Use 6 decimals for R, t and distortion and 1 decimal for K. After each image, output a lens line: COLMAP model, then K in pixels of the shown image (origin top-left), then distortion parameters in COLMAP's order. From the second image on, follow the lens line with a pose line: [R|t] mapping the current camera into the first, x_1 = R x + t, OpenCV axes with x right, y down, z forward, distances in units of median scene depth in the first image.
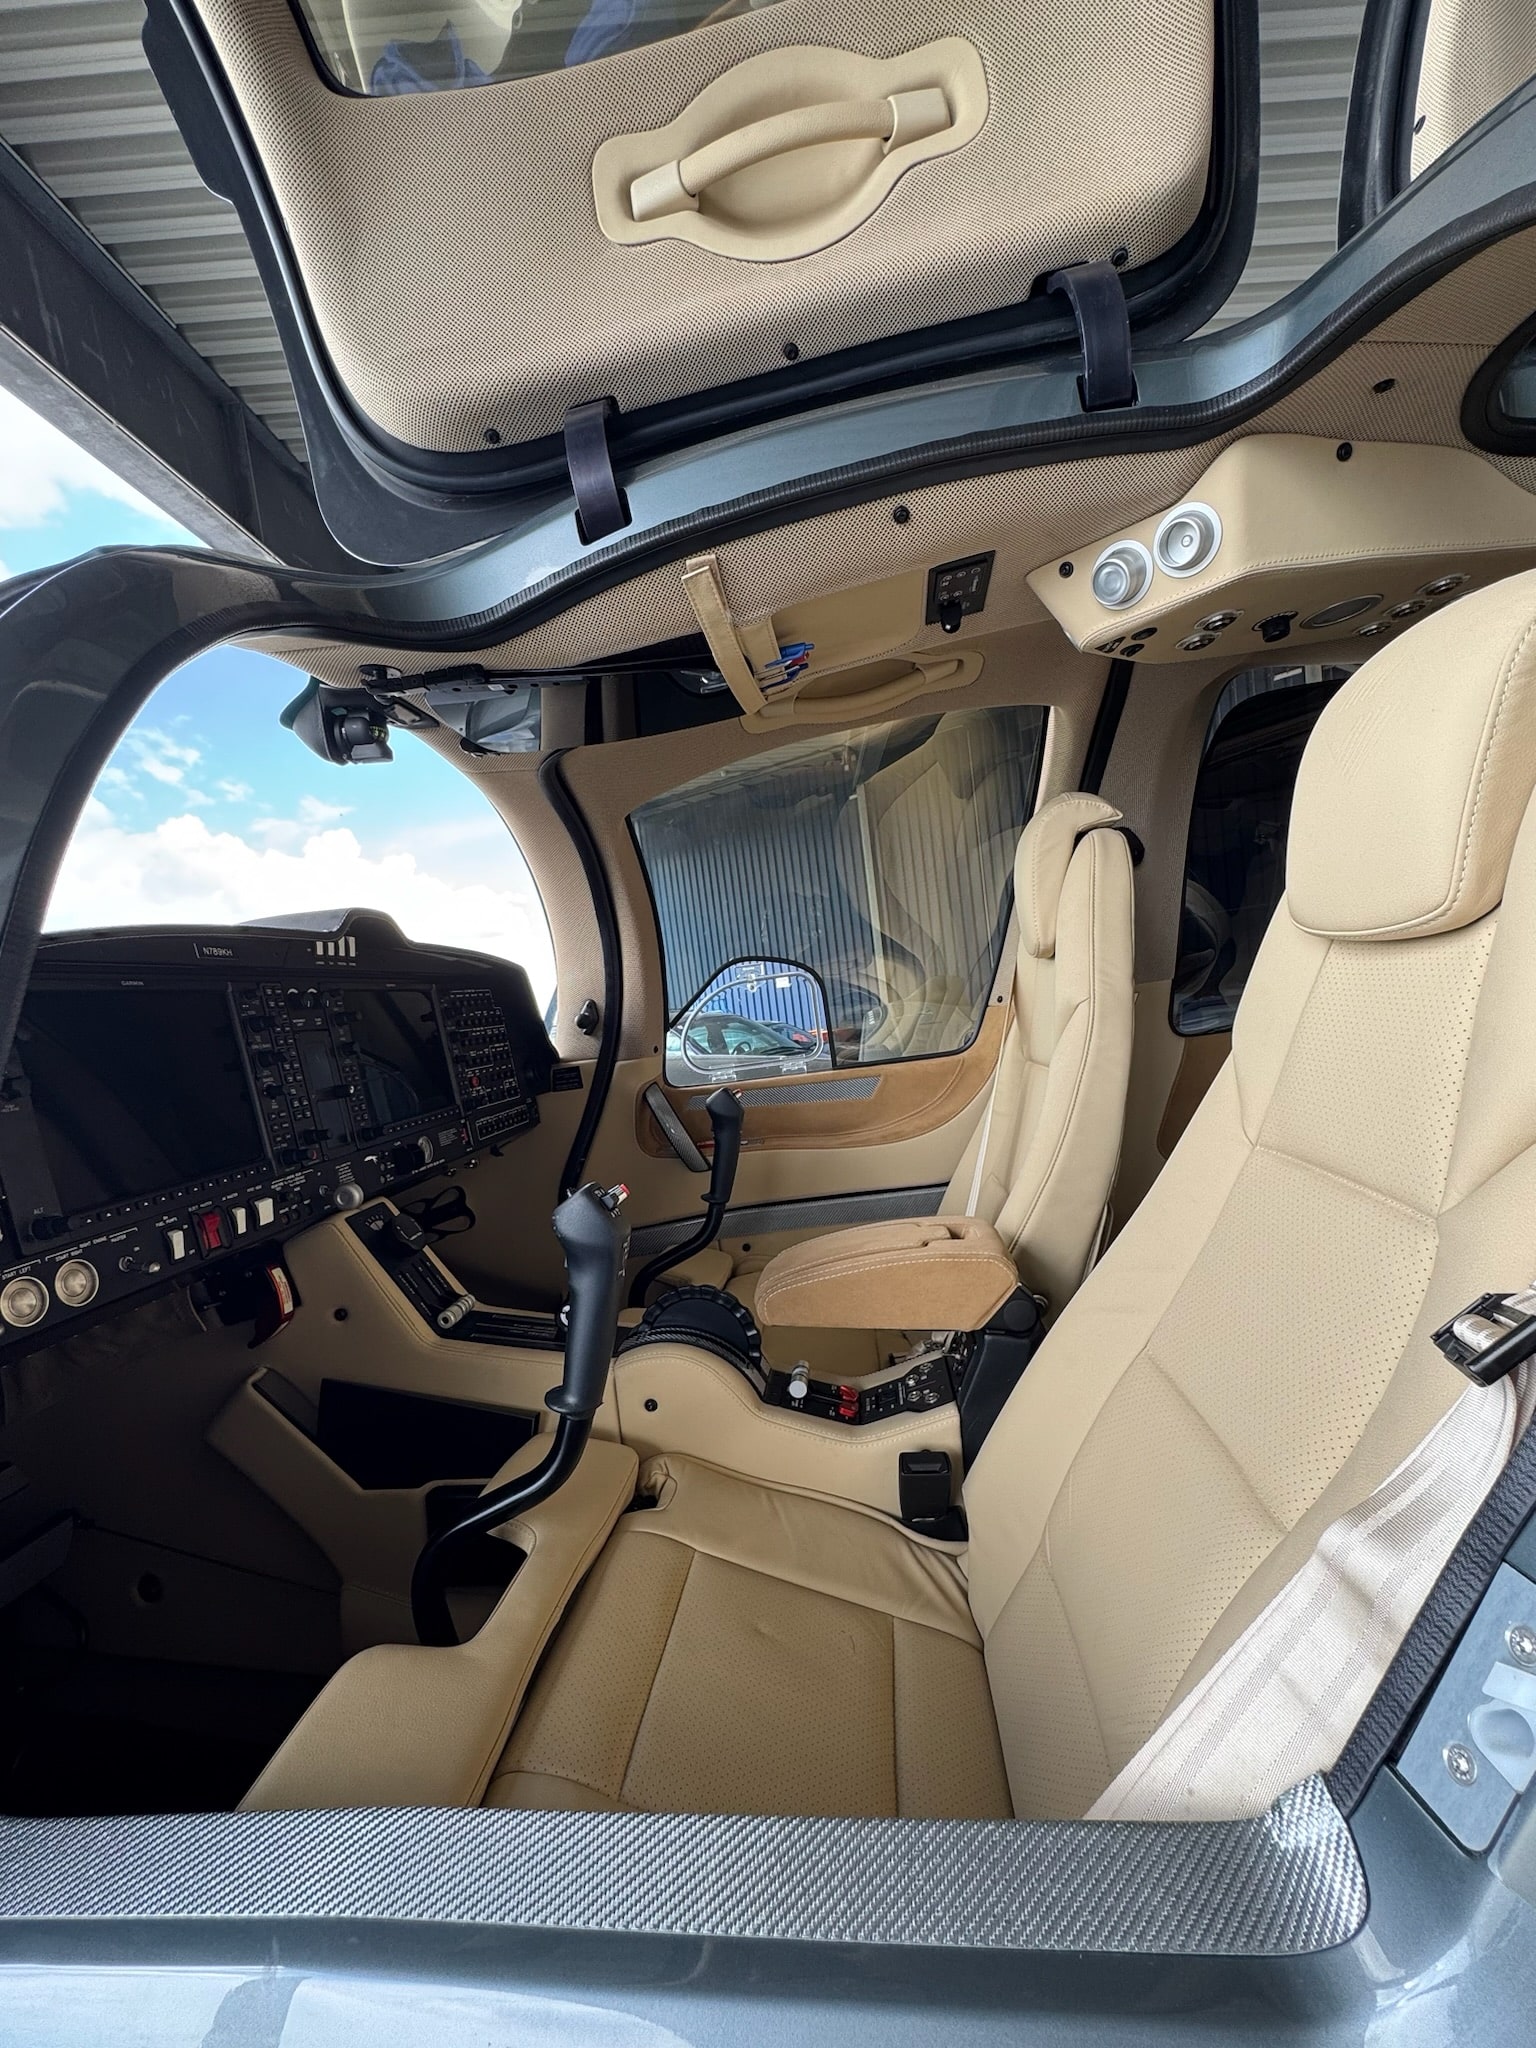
lens RADIAL K [[832.6, 0, 768.0], [0, 832.6, 1024.0], [0, 0, 1]] dist [0.000170, -0.000103]
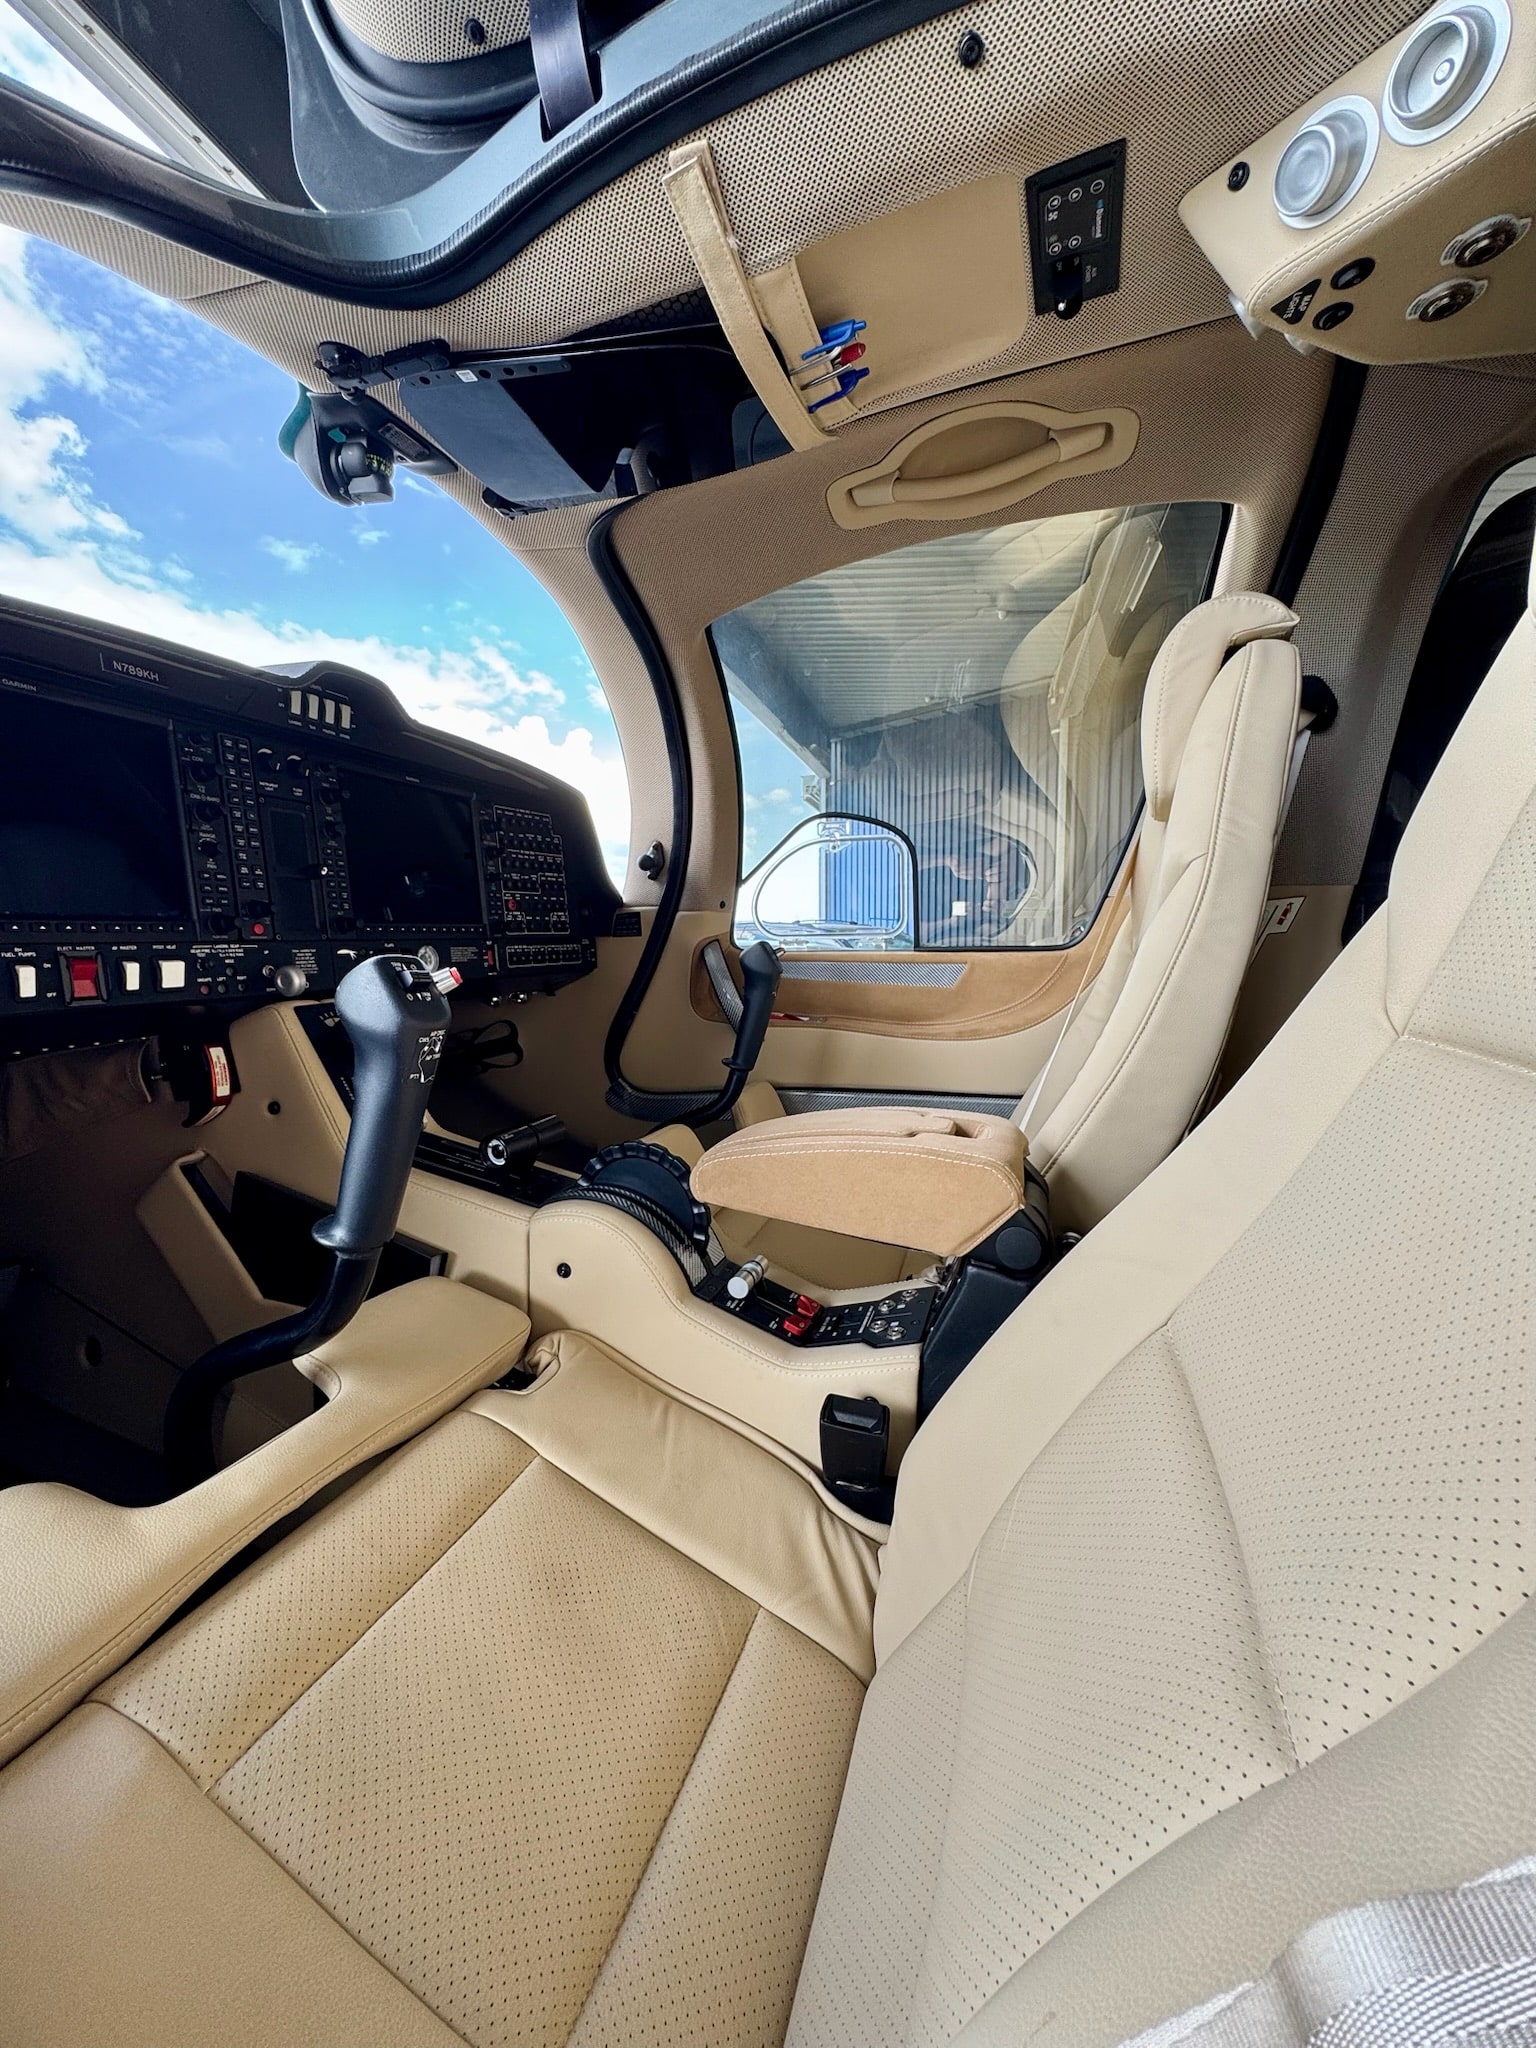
lens RADIAL K [[798.2, 0, 786.3], [0, 798.2, 972.4], [0, 0, 1]] dist [-0.000919, -0.000132]
pose [[0.974001, 0.128655, -0.186466, 0.185873], [-0.121628, 0.991380, 0.048700, 0.092456], [0.191124, -0.024754, 0.981254, 0.257673]]
